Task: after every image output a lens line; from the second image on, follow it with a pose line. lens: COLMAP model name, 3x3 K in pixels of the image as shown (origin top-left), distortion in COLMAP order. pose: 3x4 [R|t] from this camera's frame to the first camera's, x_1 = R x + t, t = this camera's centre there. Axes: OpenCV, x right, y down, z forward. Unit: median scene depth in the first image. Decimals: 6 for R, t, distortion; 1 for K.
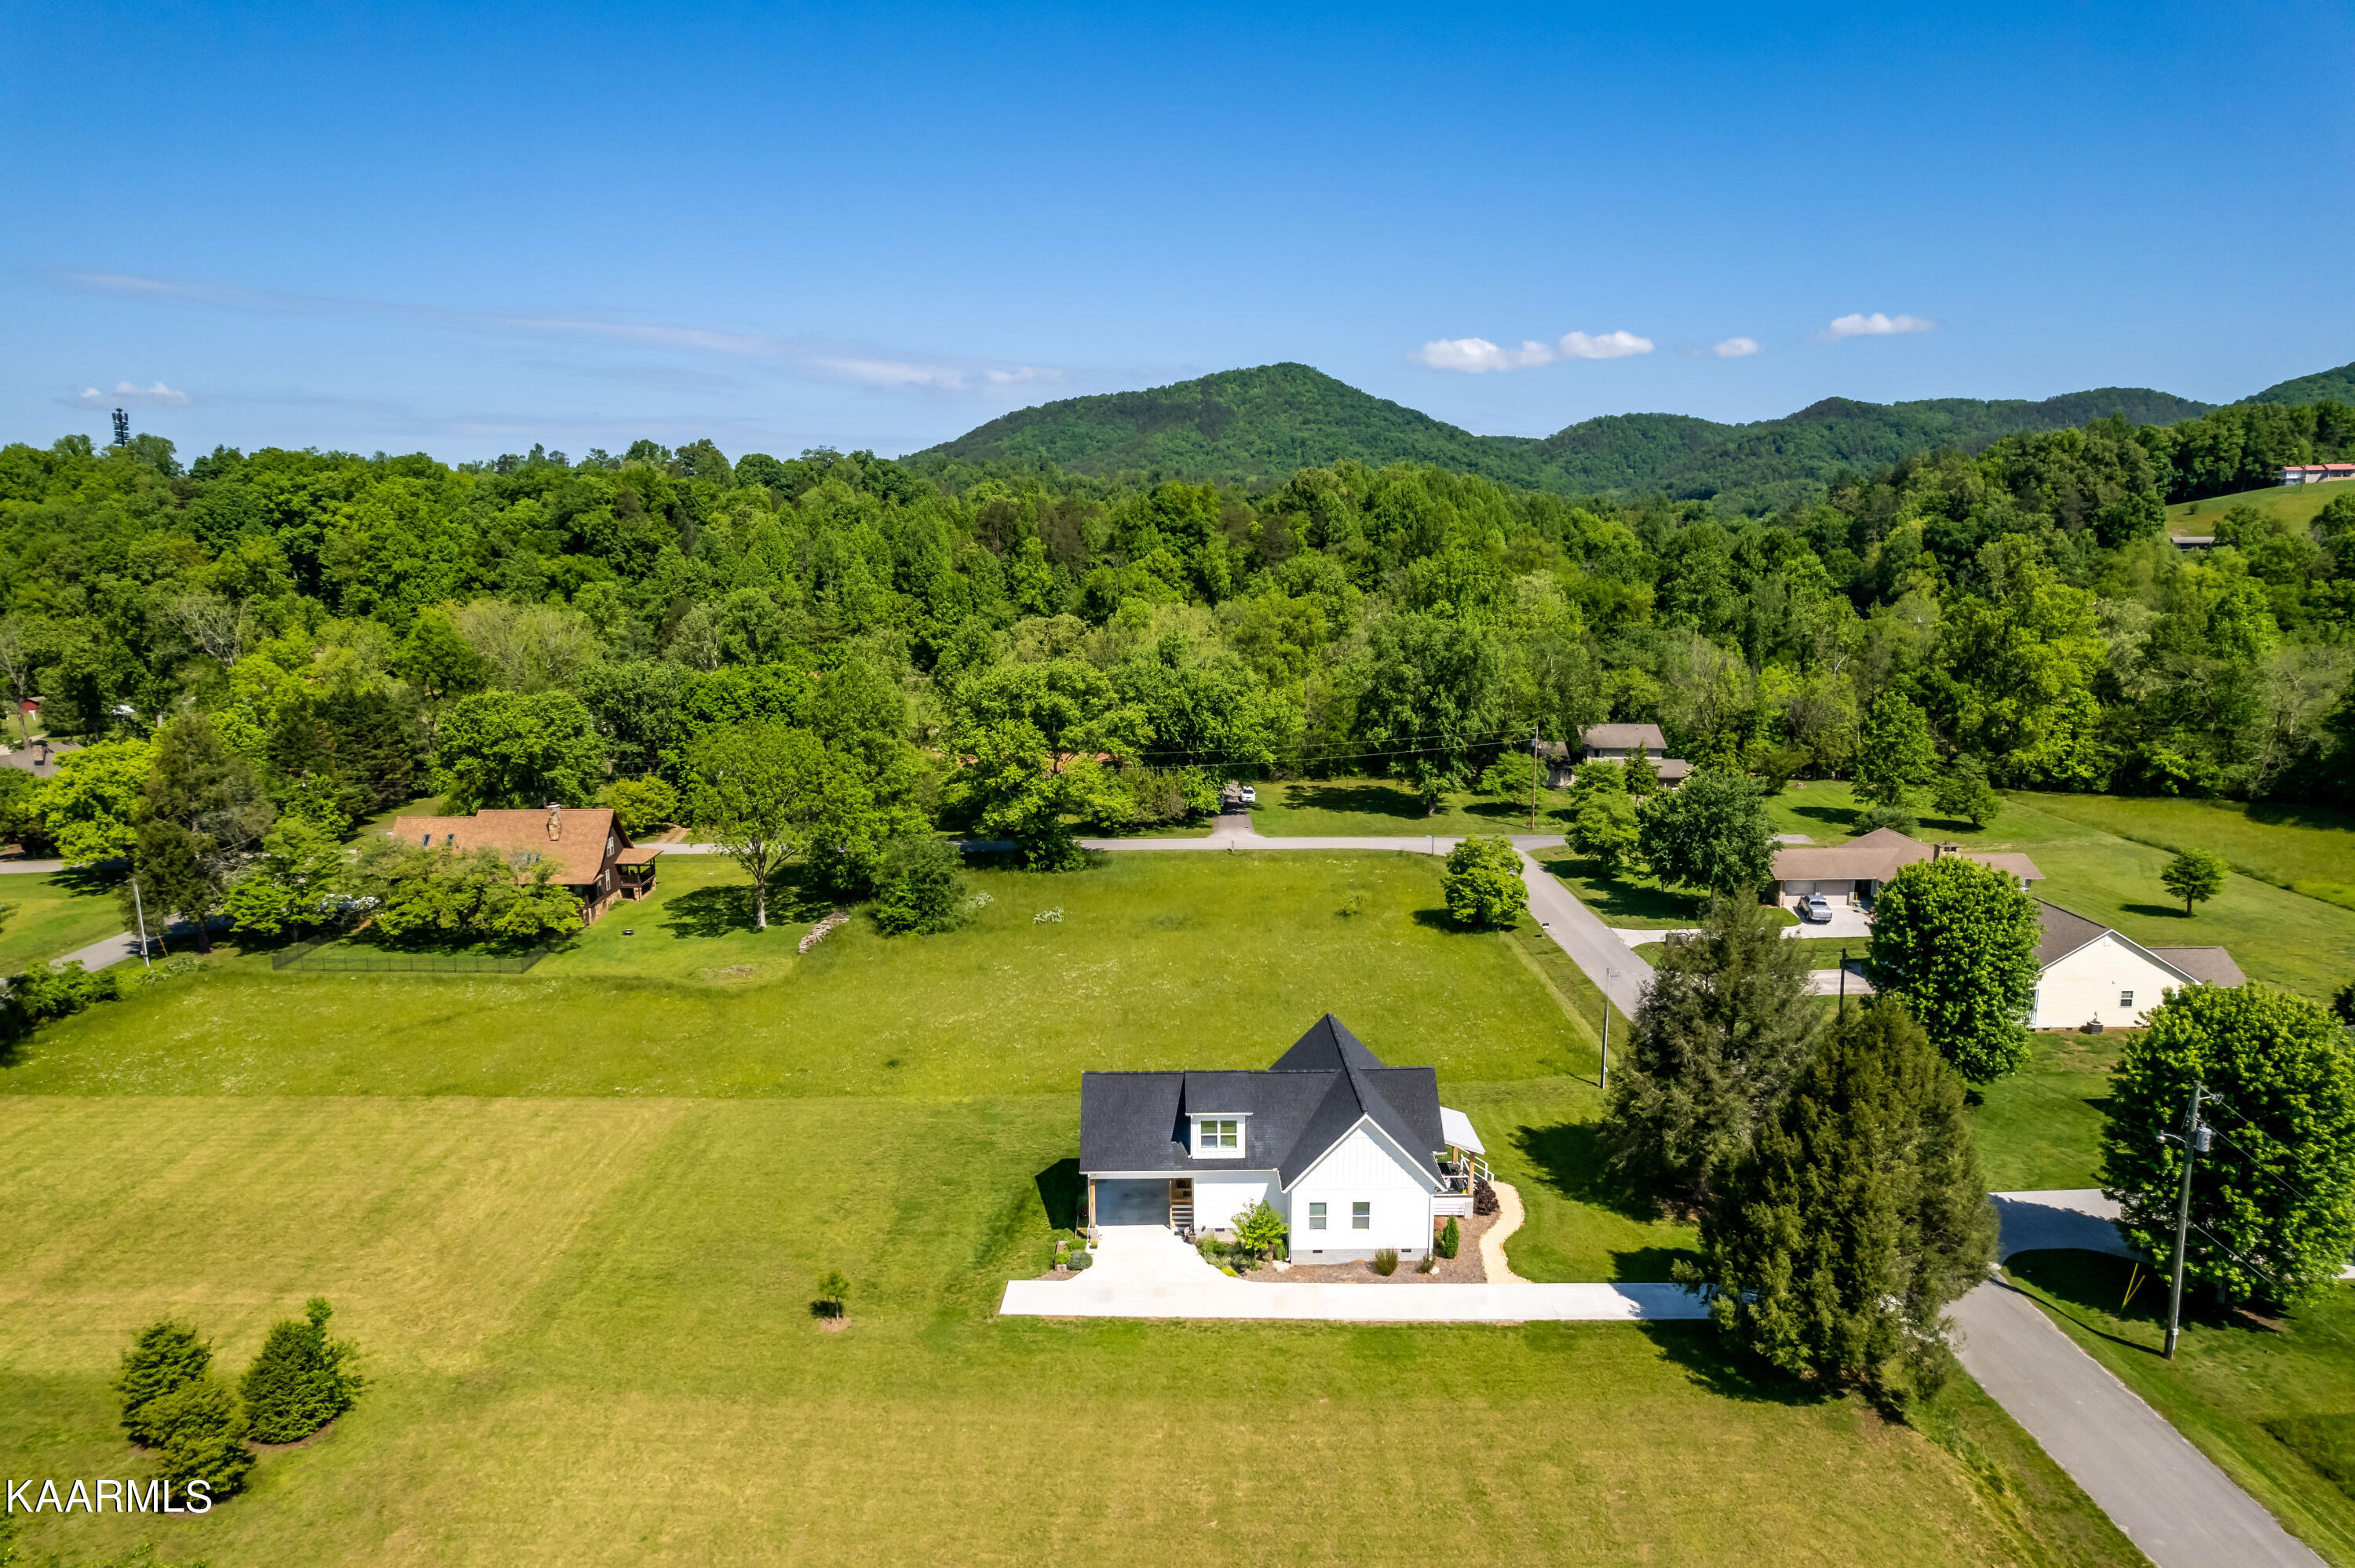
lens RADIAL K [[1503.3, 0, 1174.9], [0, 1503.3, 794.4], [0, 0, 1]] dist [-0.073088, 0.063061]
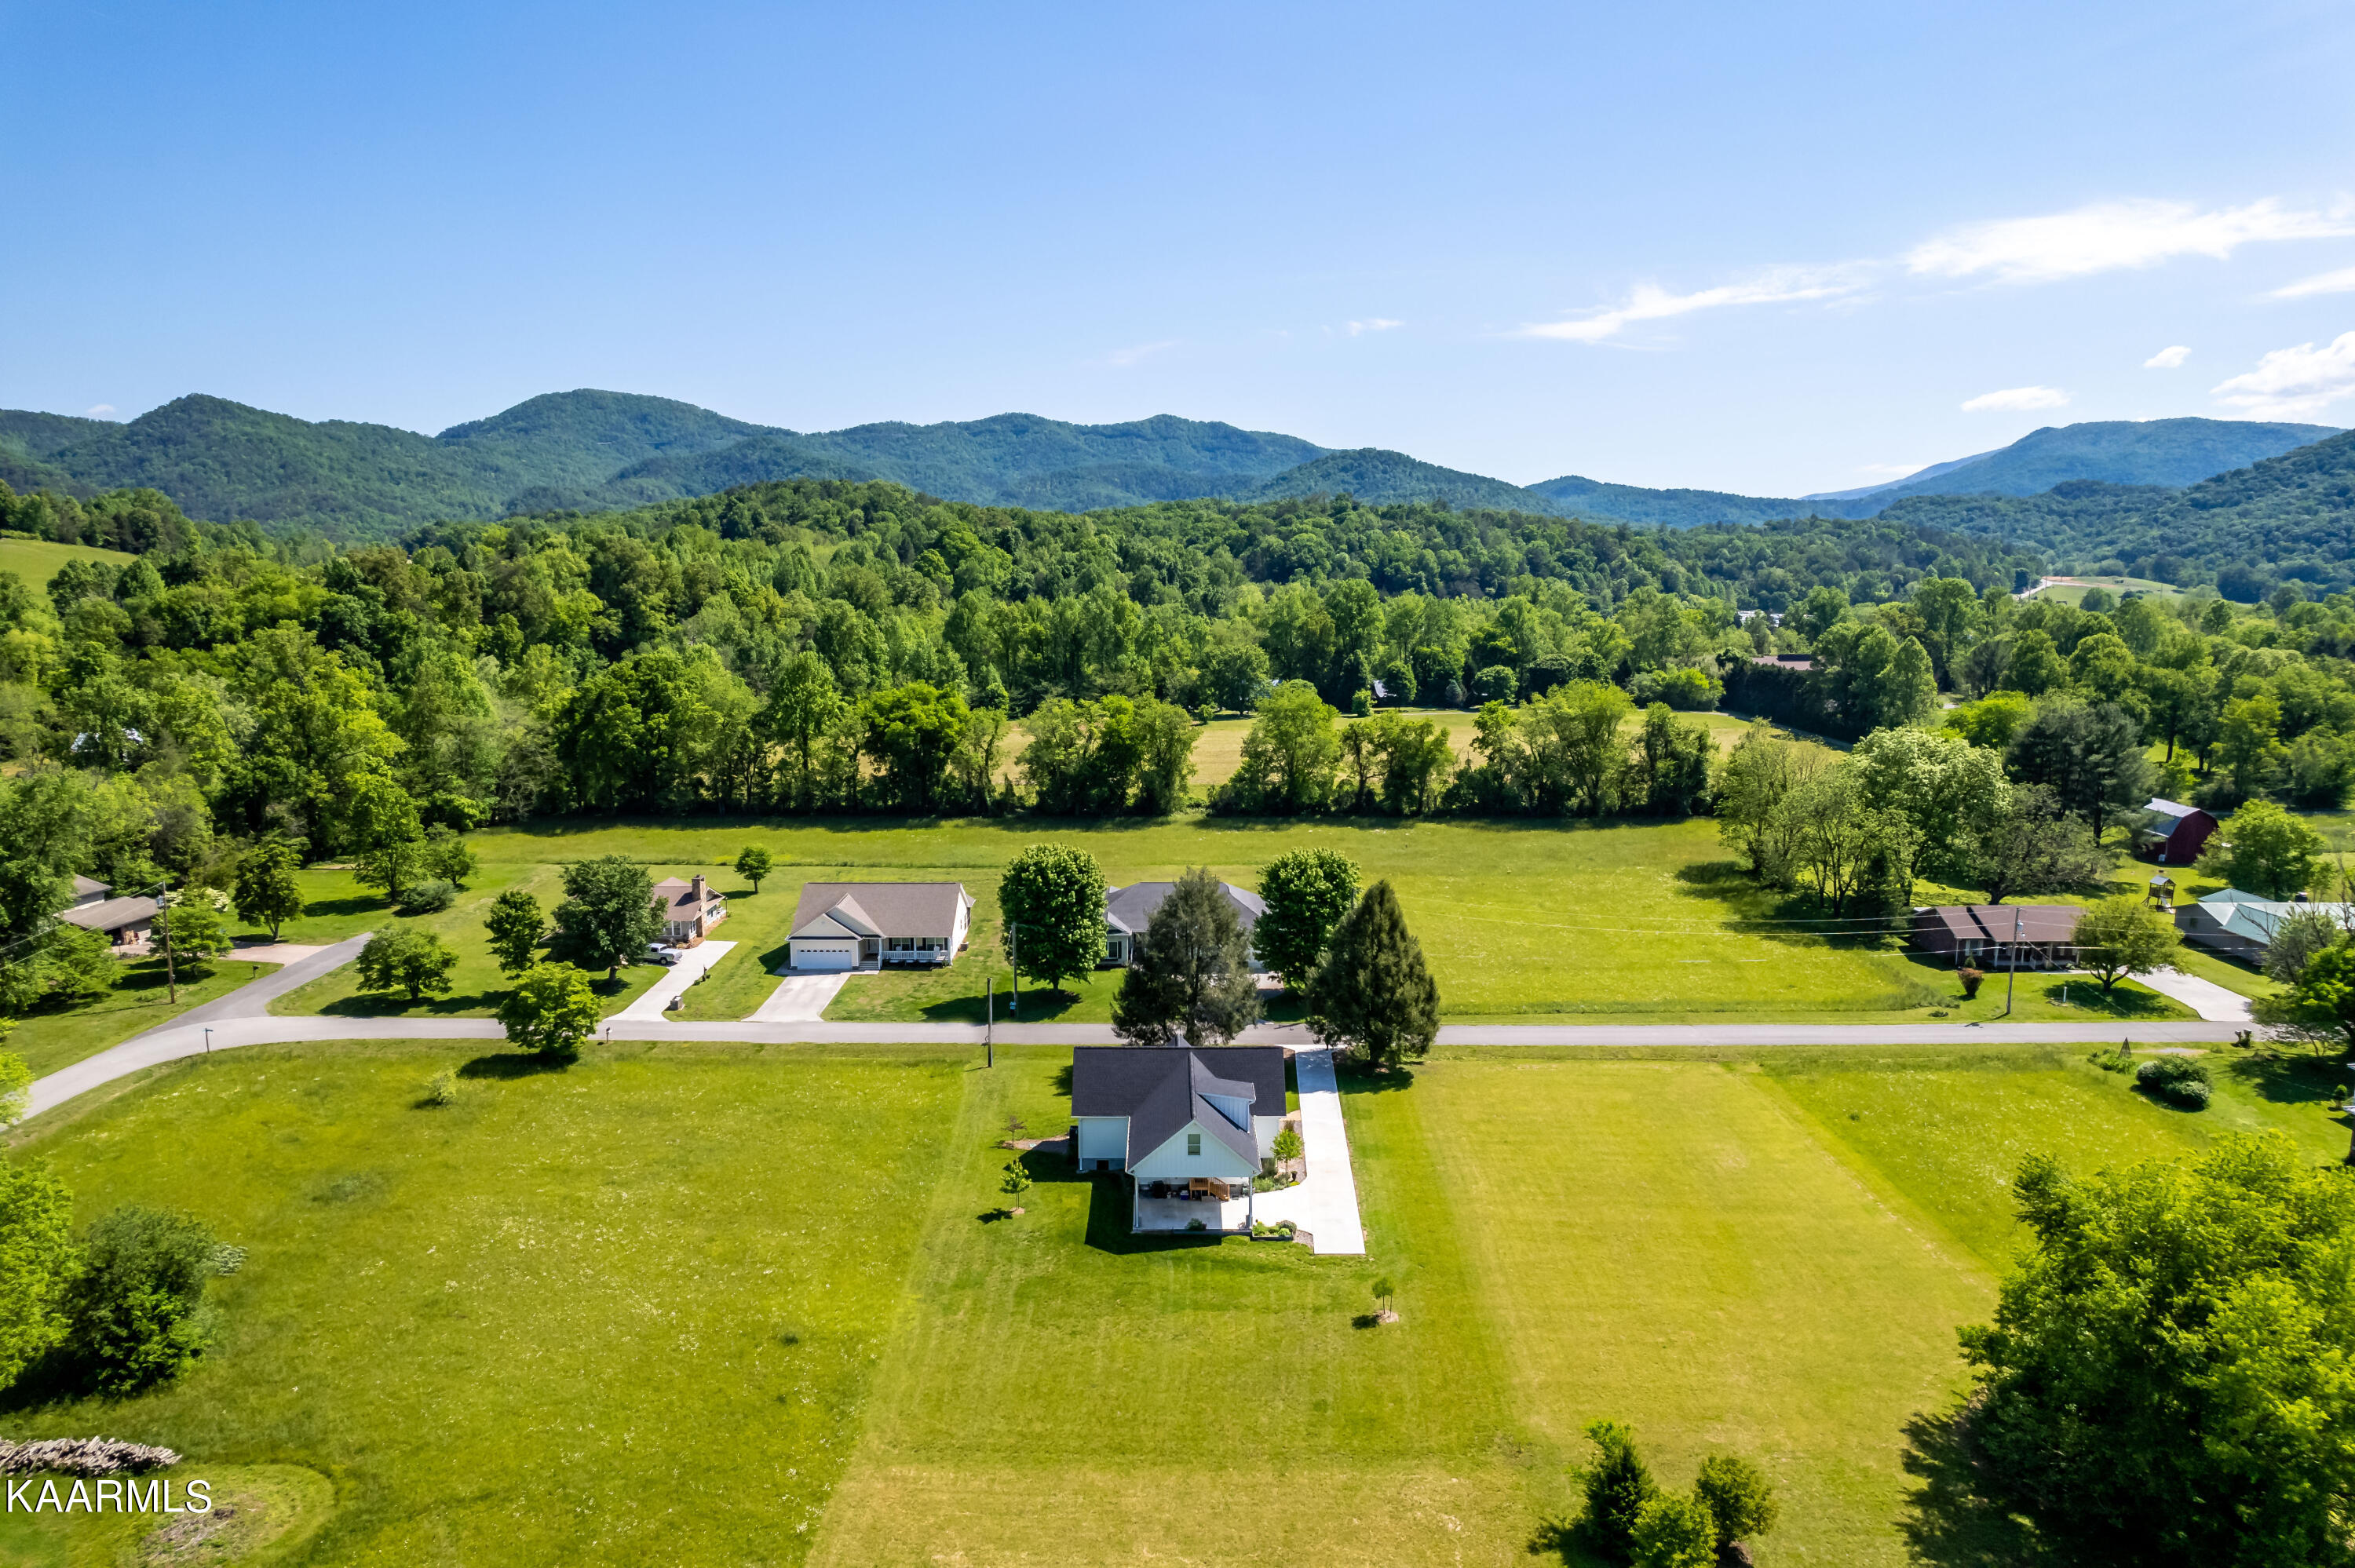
lens RADIAL K [[1503.3, 0, 1174.9], [0, 1503.3, 794.4], [0, 0, 1]] dist [-0.073088, 0.063061]
pose [[0.011956, -0.149858, 0.988635, -0.535429], [0.170683, 0.974501, 0.145651, -0.111434], [-0.985253, 0.167002, 0.037229, 0.396734]]
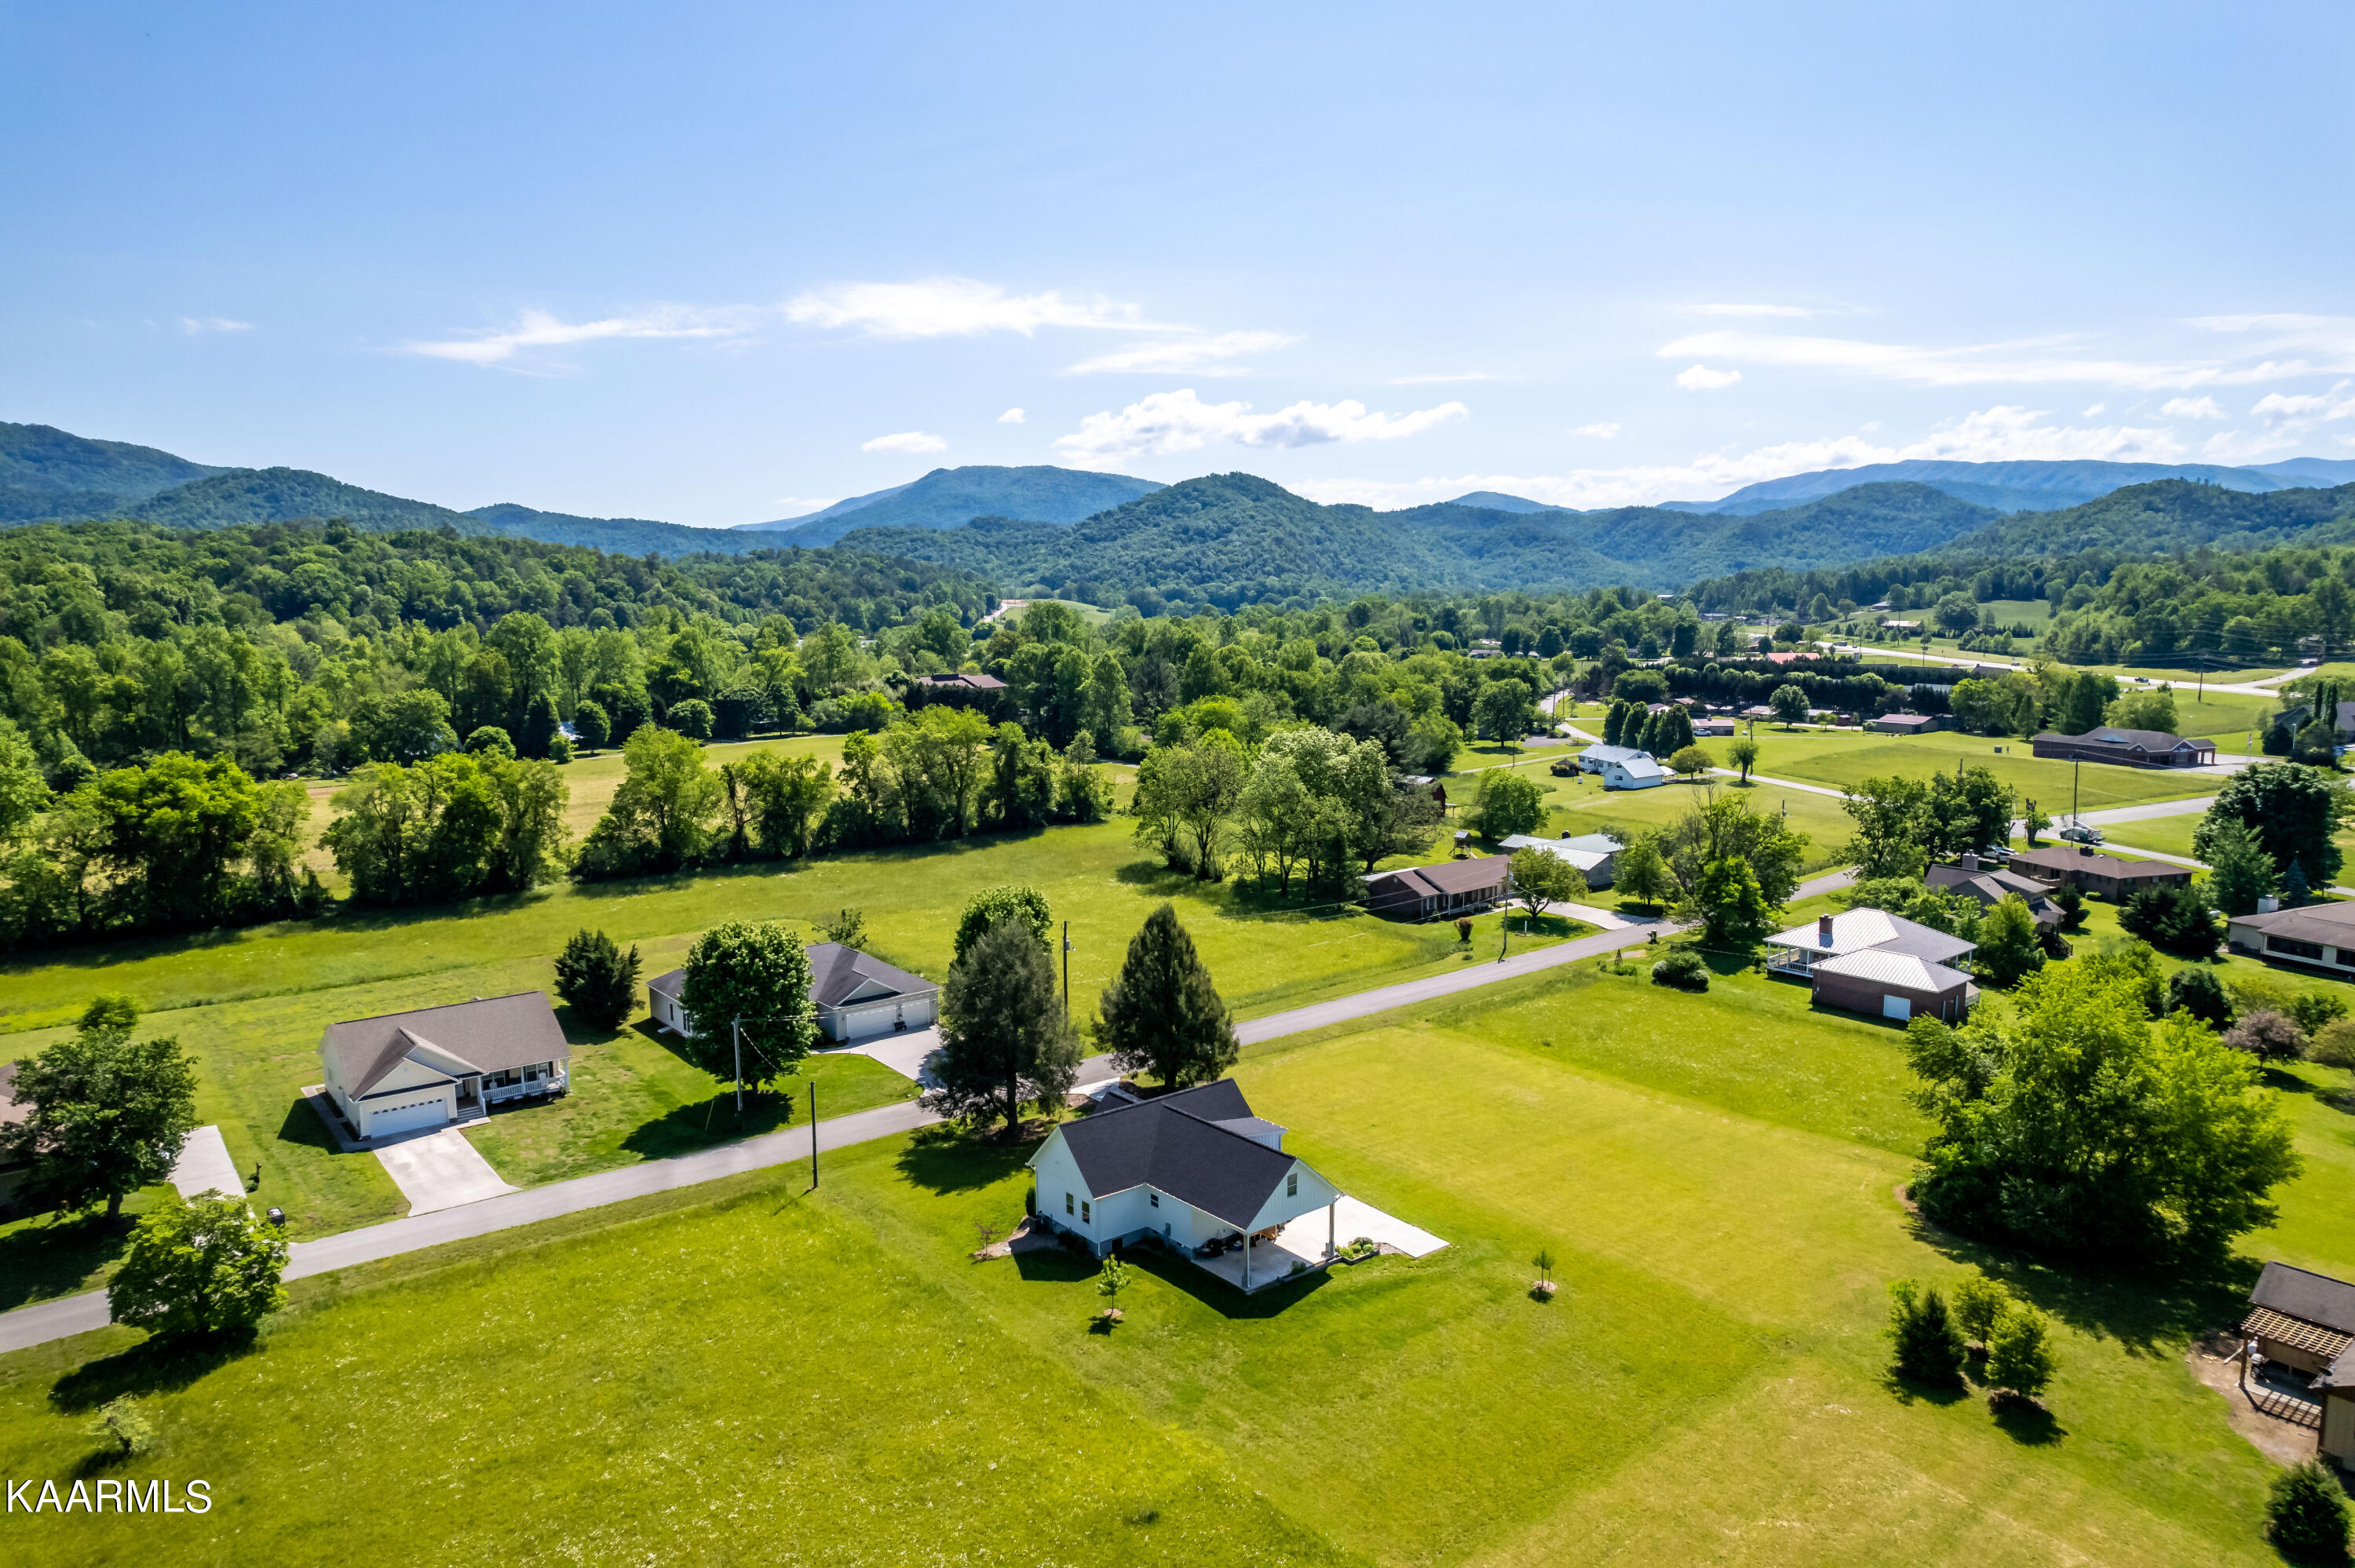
lens RADIAL K [[1503.3, 0, 1174.9], [0, 1503.3, 794.4], [0, 0, 1]] dist [-0.073088, 0.063061]
pose [[-0.620750, -0.100261, 0.777571, -0.388830], [0.139639, 0.961793, 0.235491, -0.168273], [-0.771473, 0.254760, -0.583032, 0.730333]]
